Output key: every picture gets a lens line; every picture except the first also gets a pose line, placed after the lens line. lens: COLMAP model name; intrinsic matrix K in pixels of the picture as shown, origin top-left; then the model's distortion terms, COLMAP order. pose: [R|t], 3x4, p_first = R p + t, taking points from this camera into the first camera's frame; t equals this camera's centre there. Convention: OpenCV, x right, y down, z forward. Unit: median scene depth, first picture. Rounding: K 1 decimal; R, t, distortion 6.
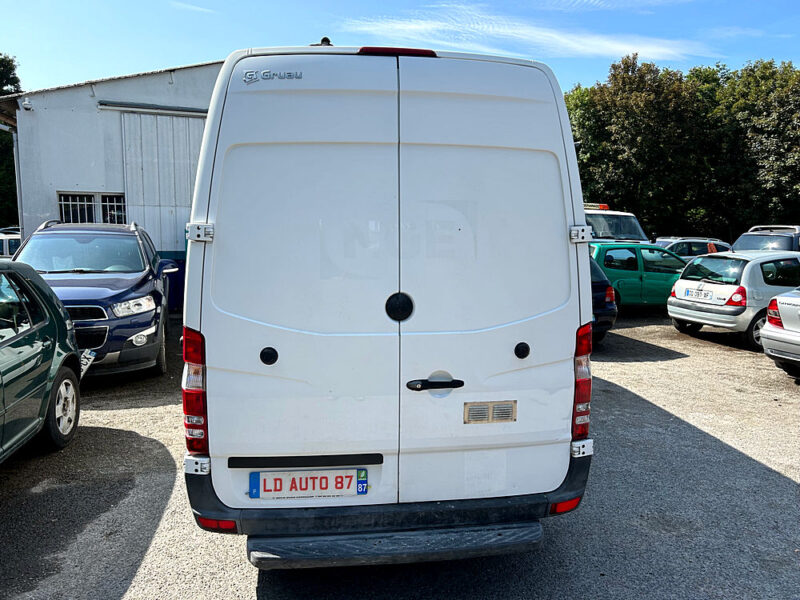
lens RADIAL K [[601.1, 0, 400.0], [0, 601.1, 300.0], [0, 0, 1]] dist [0.011012, -0.002423]
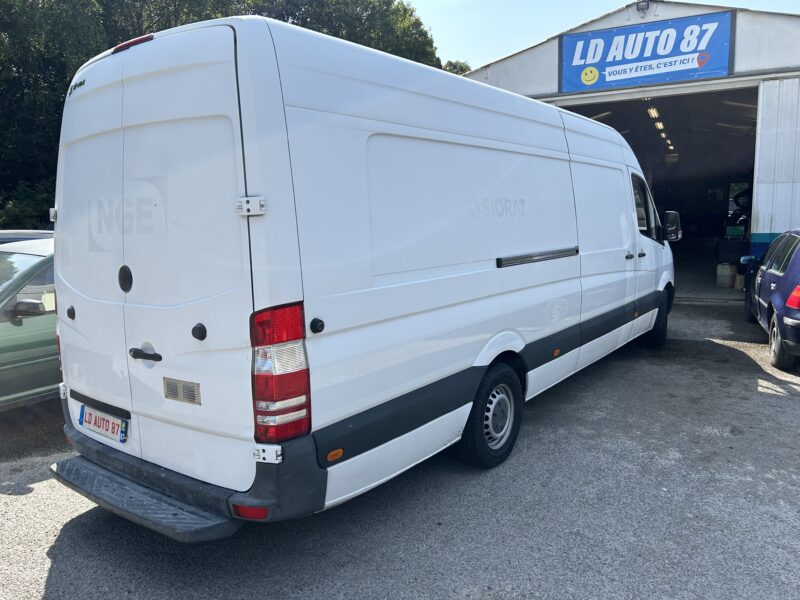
lens RADIAL K [[604.0, 0, 429.7], [0, 604.0, 301.8], [0, 0, 1]] dist [0.007348, -0.000043]
pose [[0.734245, 0.071456, -0.675113, 0.568313], [-0.056271, 0.997429, 0.044371, -0.013270], [0.676548, 0.005409, 0.736379, 0.279438]]
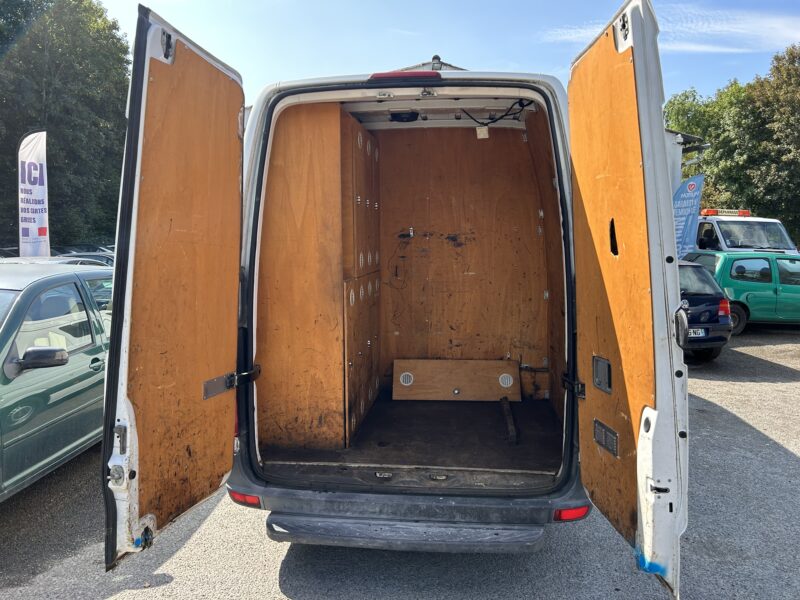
lens RADIAL K [[601.1, 0, 400.0], [0, 601.1, 300.0], [0, 0, 1]] dist [0.011012, -0.002423]
pose [[0.973730, 0.016182, -0.227129, 0.117936], [-0.020171, 0.999680, -0.015255, 0.004308], [0.226809, 0.019436, 0.973745, -0.024677]]
